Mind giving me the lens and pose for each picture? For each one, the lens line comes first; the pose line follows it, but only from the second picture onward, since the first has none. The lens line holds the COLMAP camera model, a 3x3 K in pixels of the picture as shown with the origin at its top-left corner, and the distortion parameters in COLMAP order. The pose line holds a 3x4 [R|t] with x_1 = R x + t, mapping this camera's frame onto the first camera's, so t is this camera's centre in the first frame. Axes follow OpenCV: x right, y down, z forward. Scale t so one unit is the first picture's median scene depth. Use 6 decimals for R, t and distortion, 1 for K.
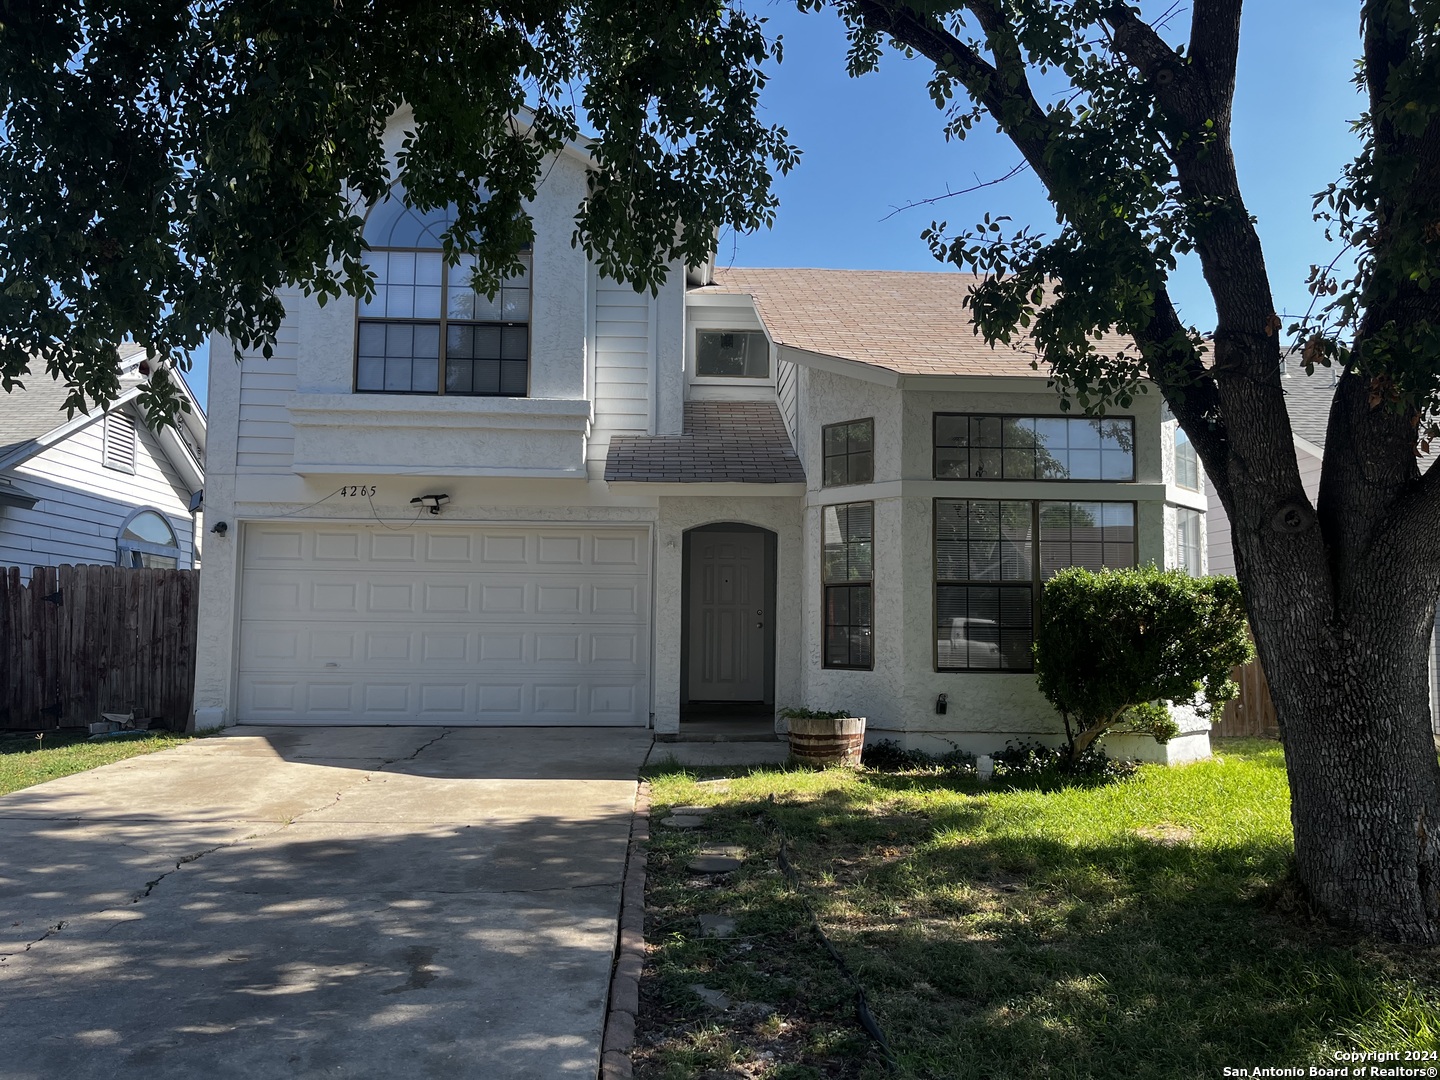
lens RADIAL K [[1095.8, 0, 709.9], [0, 1095.8, 544.5], [0, 0, 1]] dist [0.088921, -0.110242]
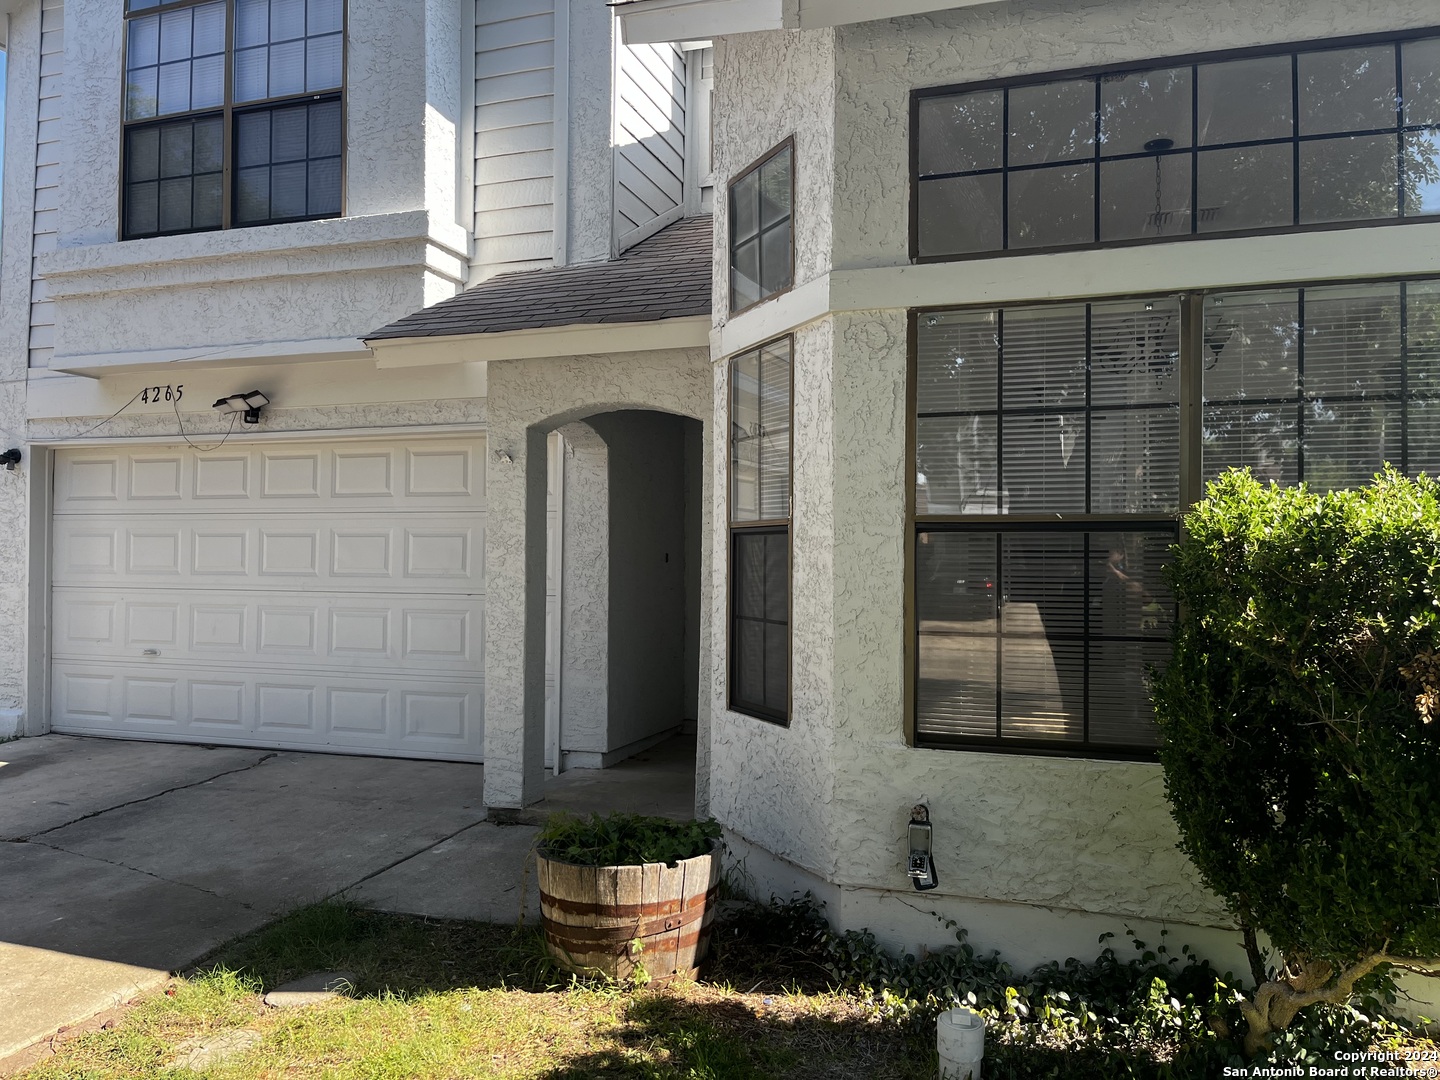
lens RADIAL K [[1095.8, 0, 709.9], [0, 1095.8, 544.5], [0, 0, 1]] dist [0.088921, -0.110242]
pose [[0.931348, -0.011065, -0.363961, 0.236972], [0.035960, 0.997447, 0.061695, 0.012792], [0.362349, -0.070548, 0.929369, 0.503806]]
